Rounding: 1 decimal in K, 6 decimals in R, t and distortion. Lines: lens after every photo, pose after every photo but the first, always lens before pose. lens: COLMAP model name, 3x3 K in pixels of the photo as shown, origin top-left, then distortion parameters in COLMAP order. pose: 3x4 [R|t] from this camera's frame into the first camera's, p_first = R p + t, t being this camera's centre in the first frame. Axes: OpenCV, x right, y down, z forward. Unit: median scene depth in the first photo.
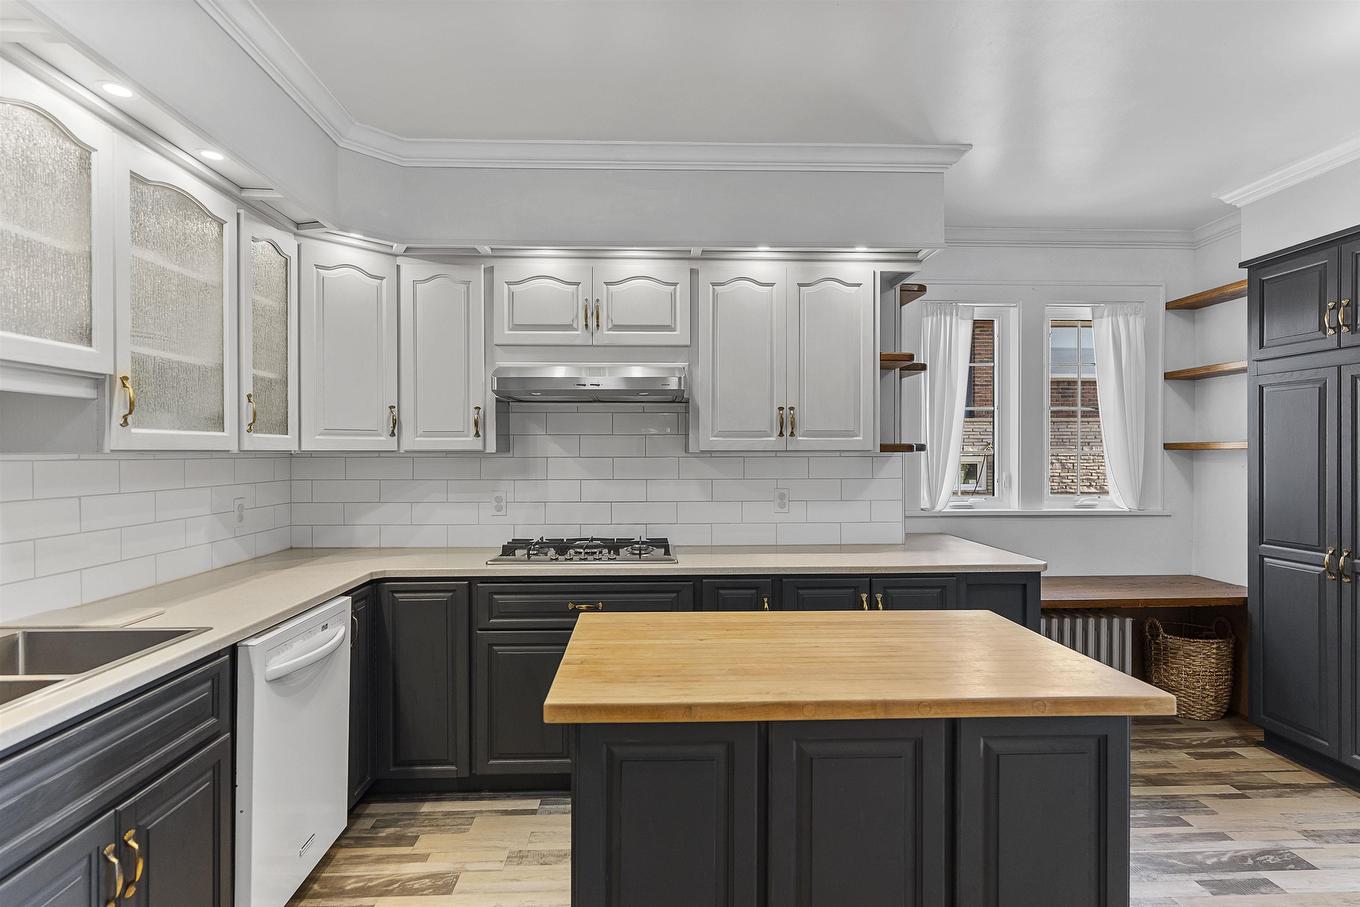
lens RADIAL K [[707.4, 0, 680.0], [0, 707.4, 453.5], [0, 0, 1]] dist [-0.001364, -0.000150]
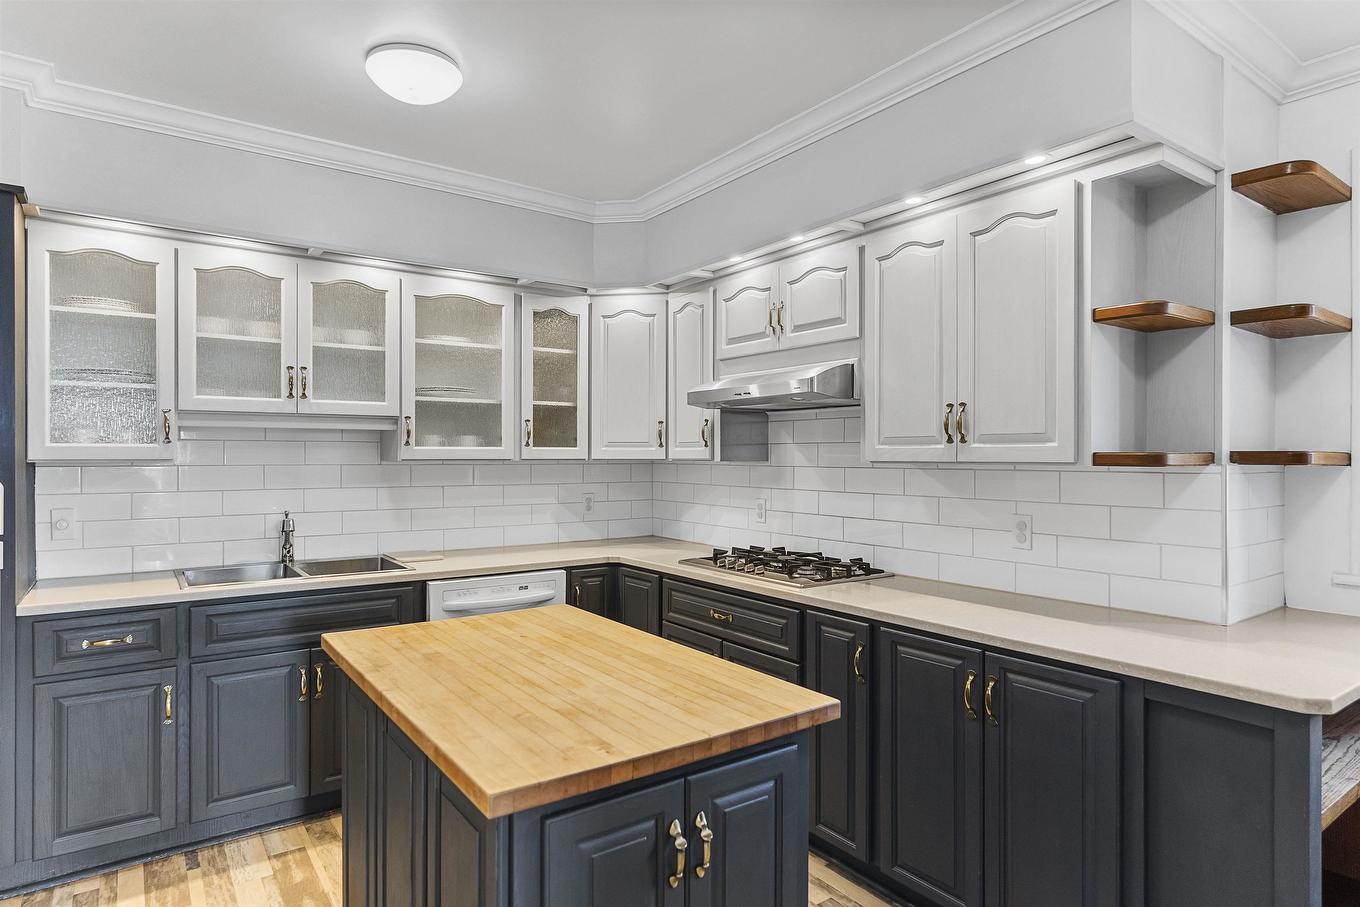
lens RADIAL K [[763.6, 0, 680.0], [0, 763.6, 453.5], [0, 0, 1]] dist [-0.004412, -0.000597]
pose [[0.544870, -0.000028, -0.838521, 0.672067], [-0.003973, 0.999989, -0.002615, -0.010076], [0.838511, 0.004757, 0.544864, 0.326043]]
